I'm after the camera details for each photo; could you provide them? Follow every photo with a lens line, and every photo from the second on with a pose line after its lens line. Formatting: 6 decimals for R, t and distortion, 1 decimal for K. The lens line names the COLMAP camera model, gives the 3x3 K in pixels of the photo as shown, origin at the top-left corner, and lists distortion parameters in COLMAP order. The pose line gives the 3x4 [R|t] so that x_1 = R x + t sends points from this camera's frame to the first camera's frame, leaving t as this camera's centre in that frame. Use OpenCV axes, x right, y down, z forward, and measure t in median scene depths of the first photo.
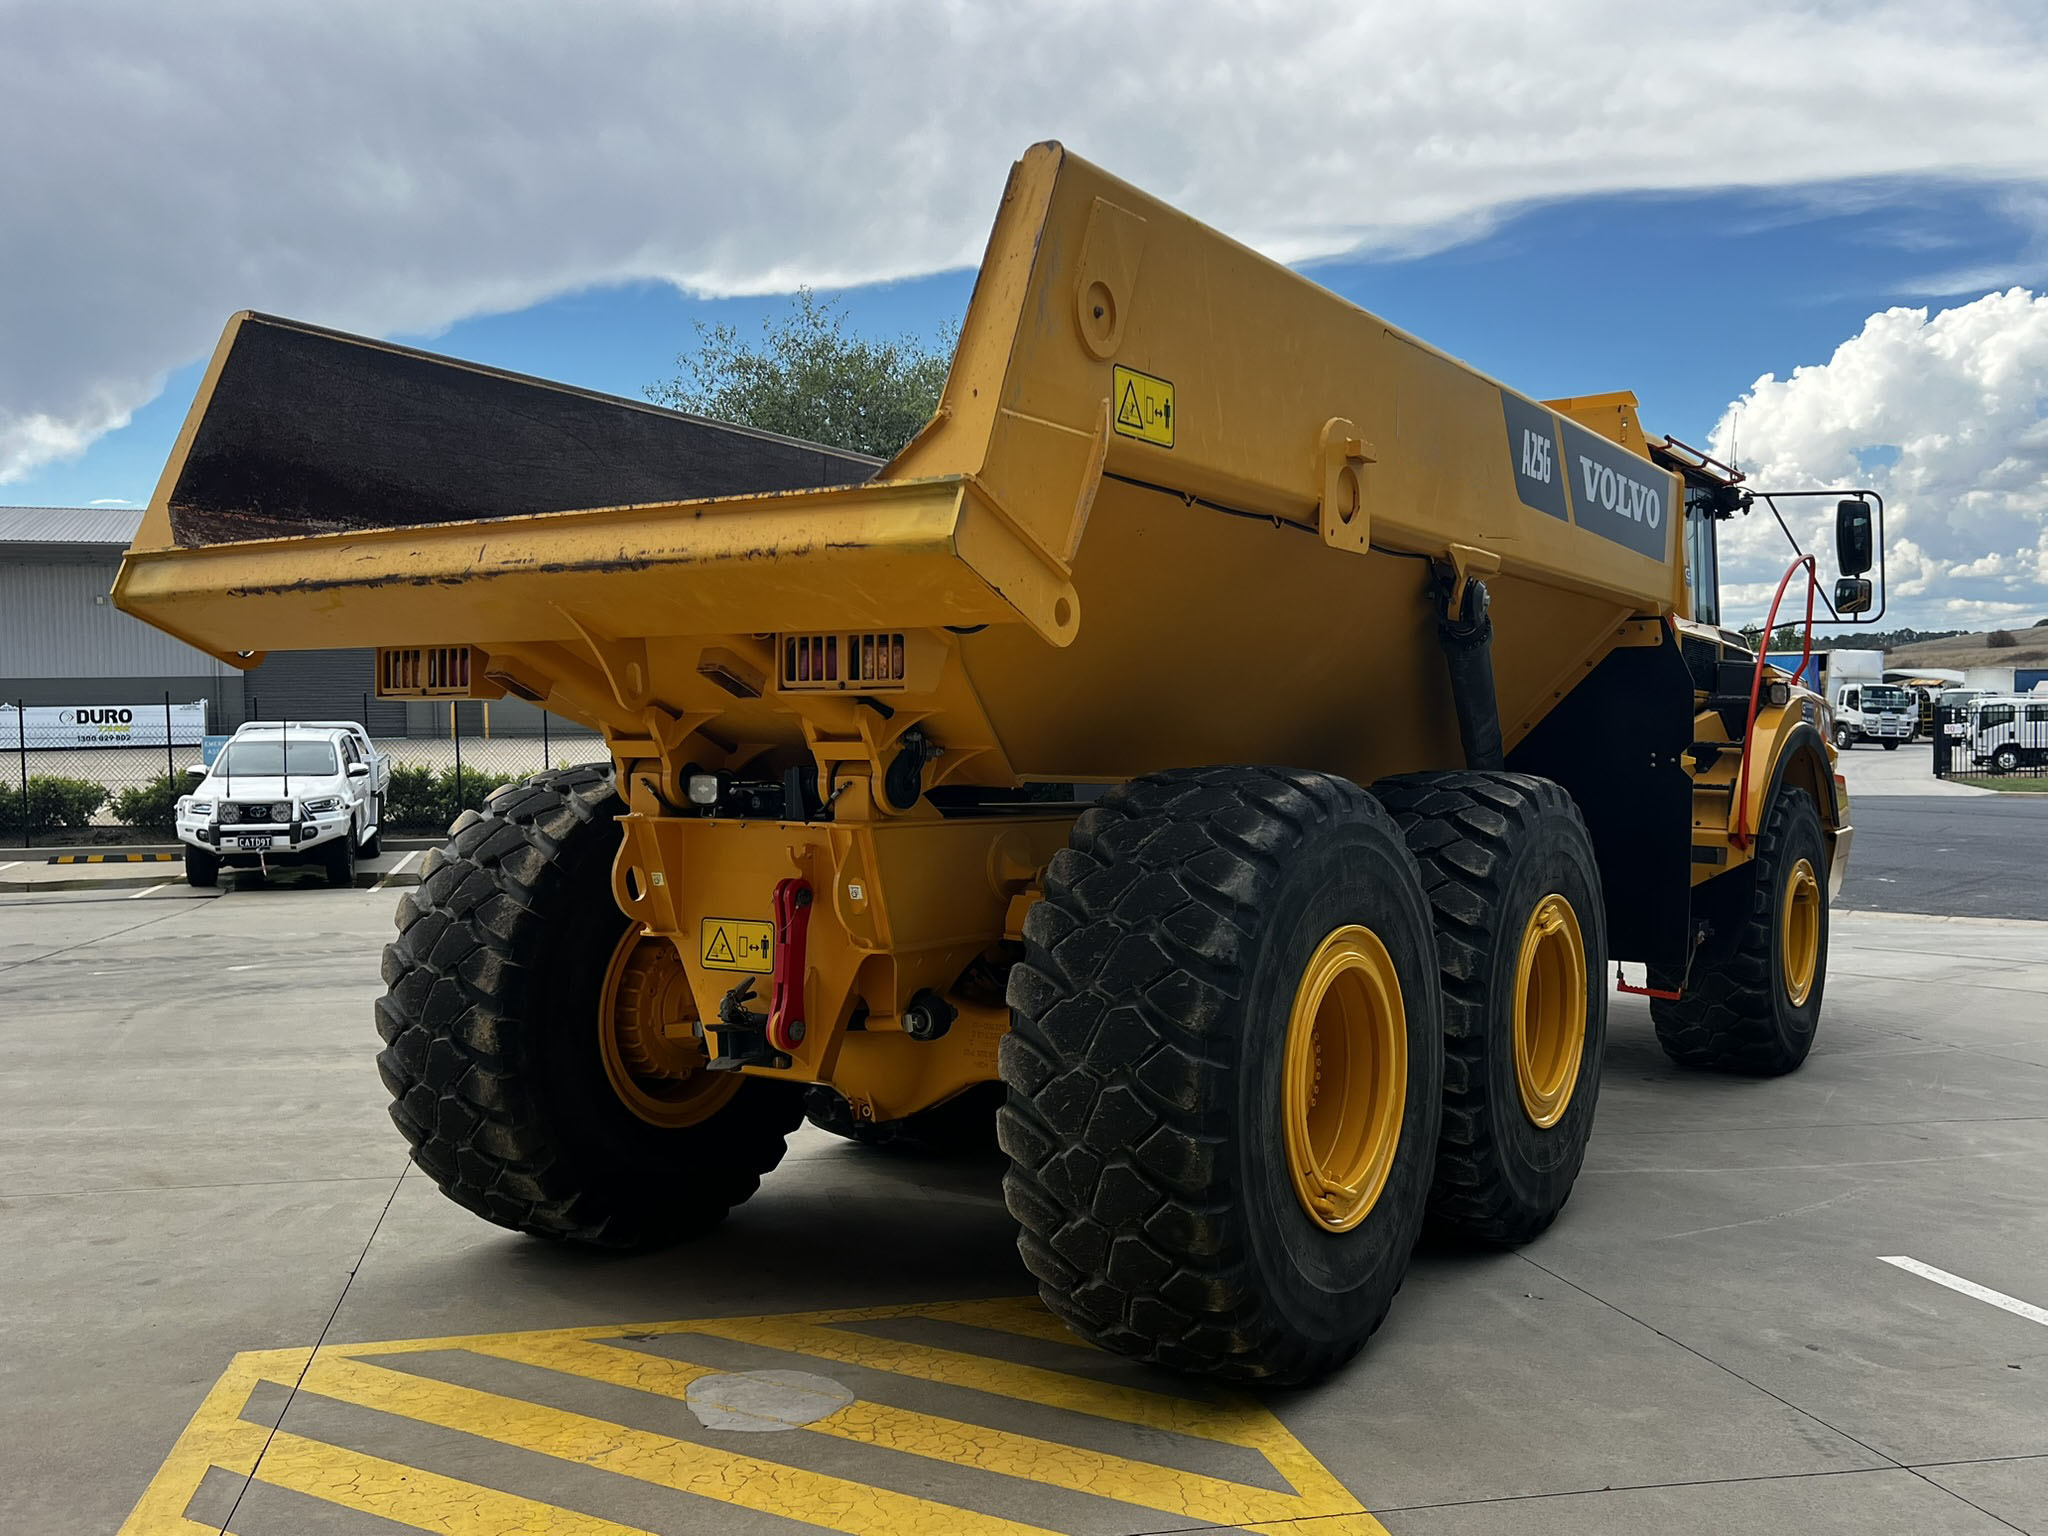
lens RADIAL K [[1807.0, 0, 998.0], [0, 1807.0, 775.0], [0, 0, 1]] dist [0.111811, -0.200399]
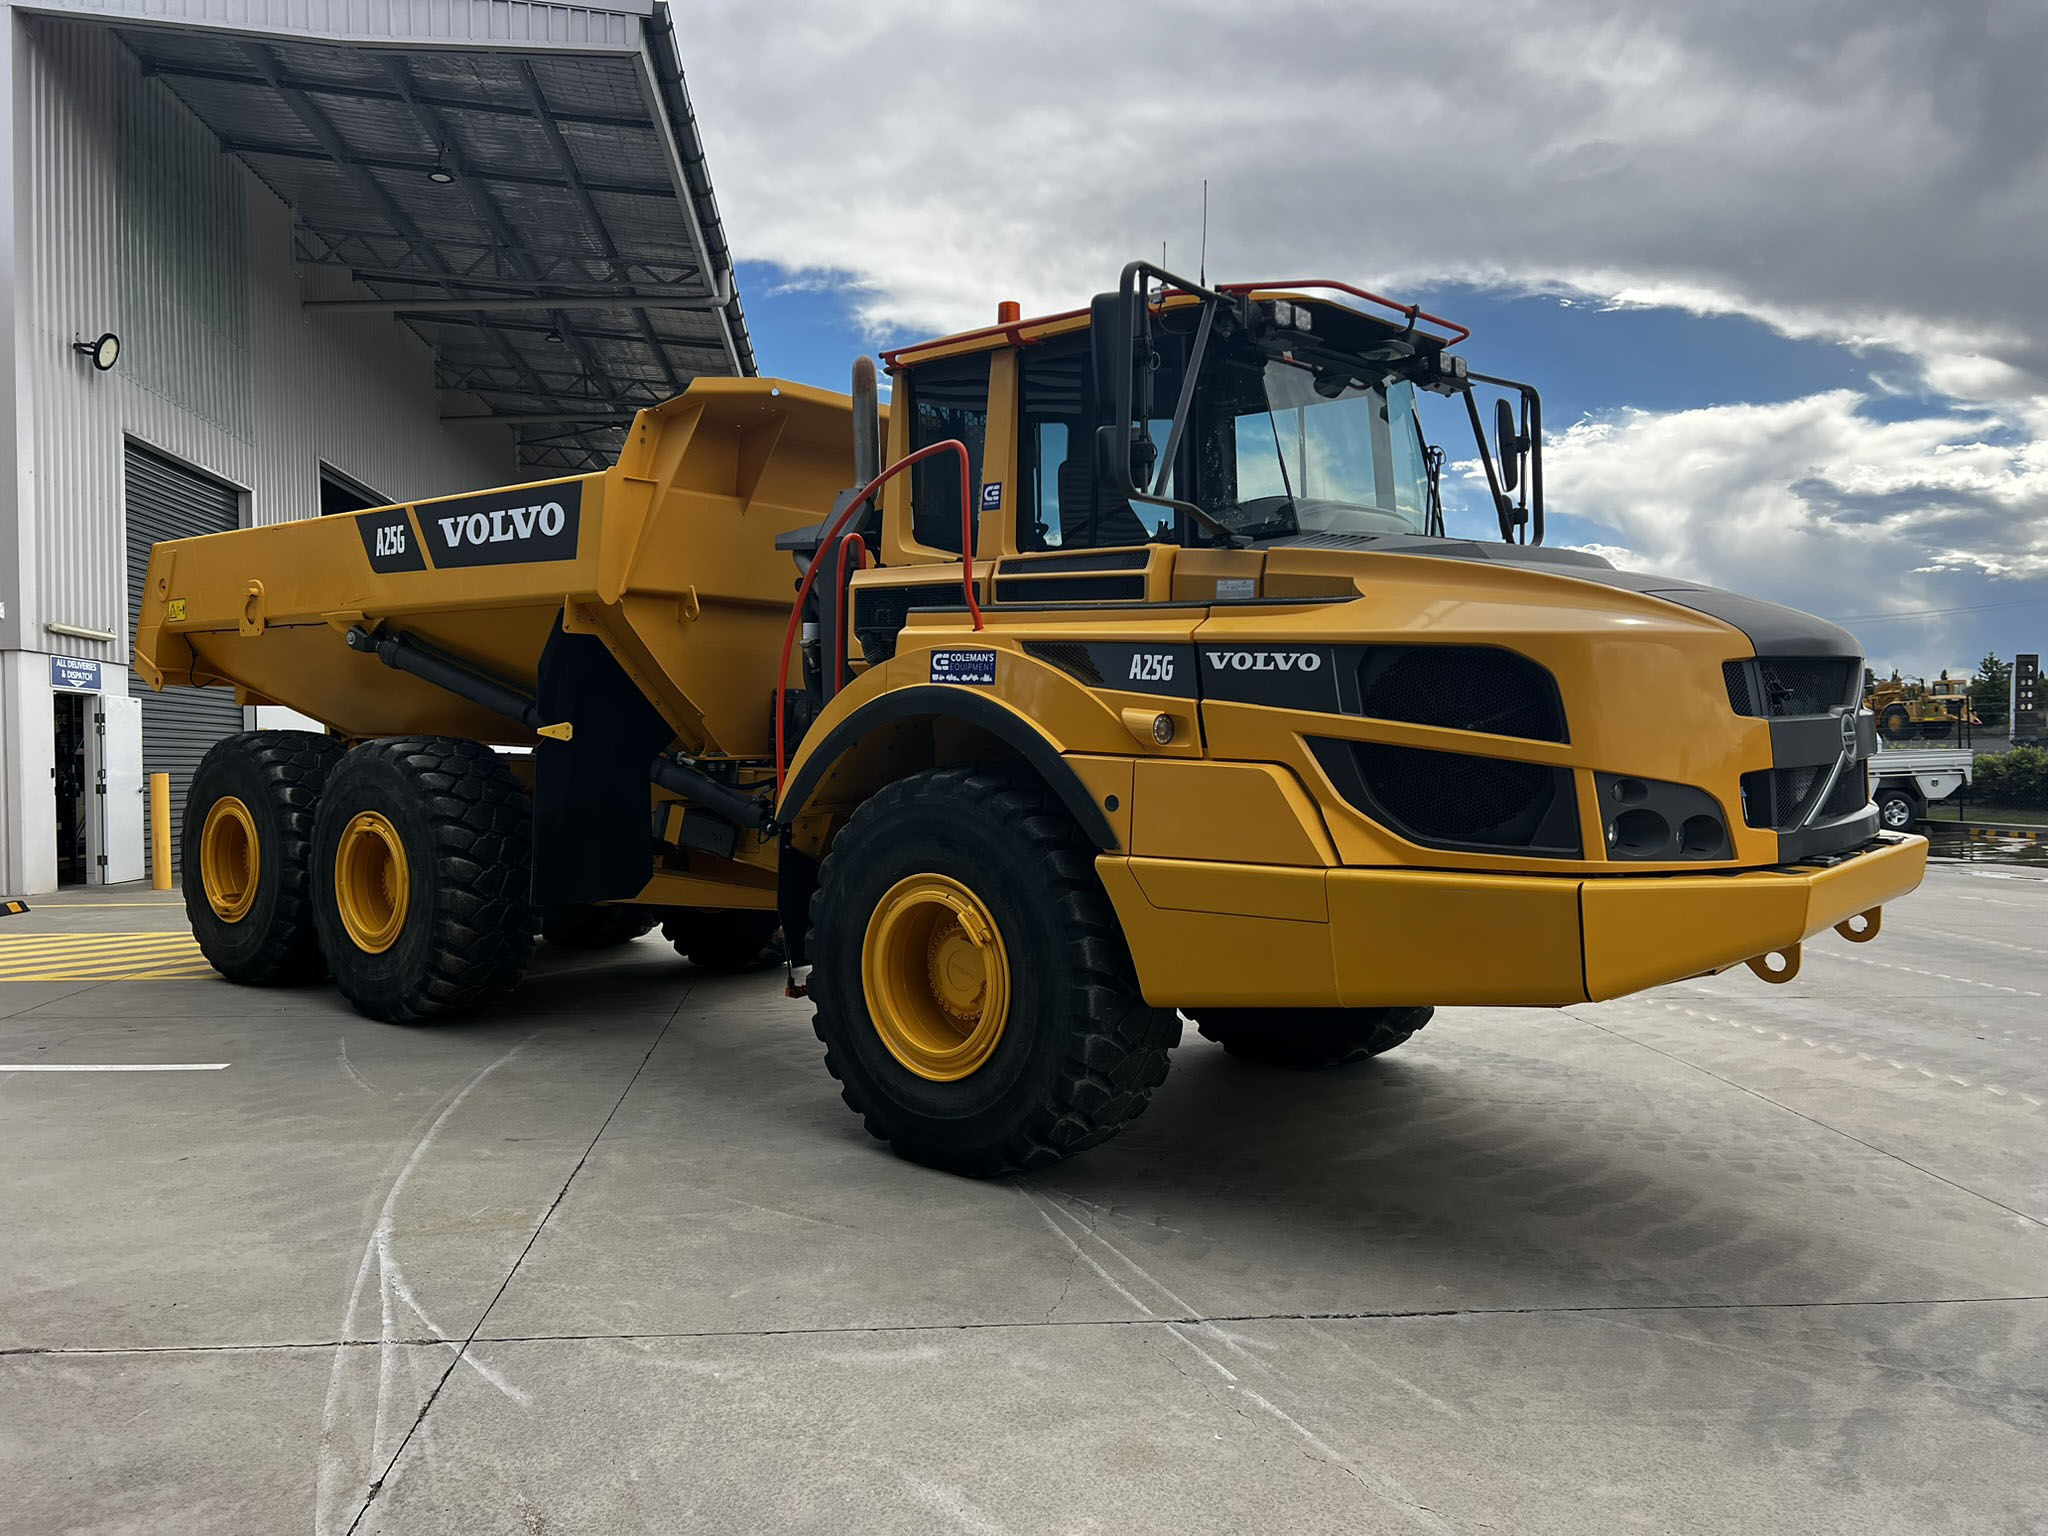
lens RADIAL K [[1553.4, 0, 1024.0], [0, 1553.4, 768.0], [0, 0, 1]] dist [0.005158, 0.000543]
pose [[-0.098517, 0.021084, -0.994912, 1.982099], [-0.018744, 0.999559, 0.023039, -0.019758], [0.994959, 0.020918, -0.098078, 2.089453]]
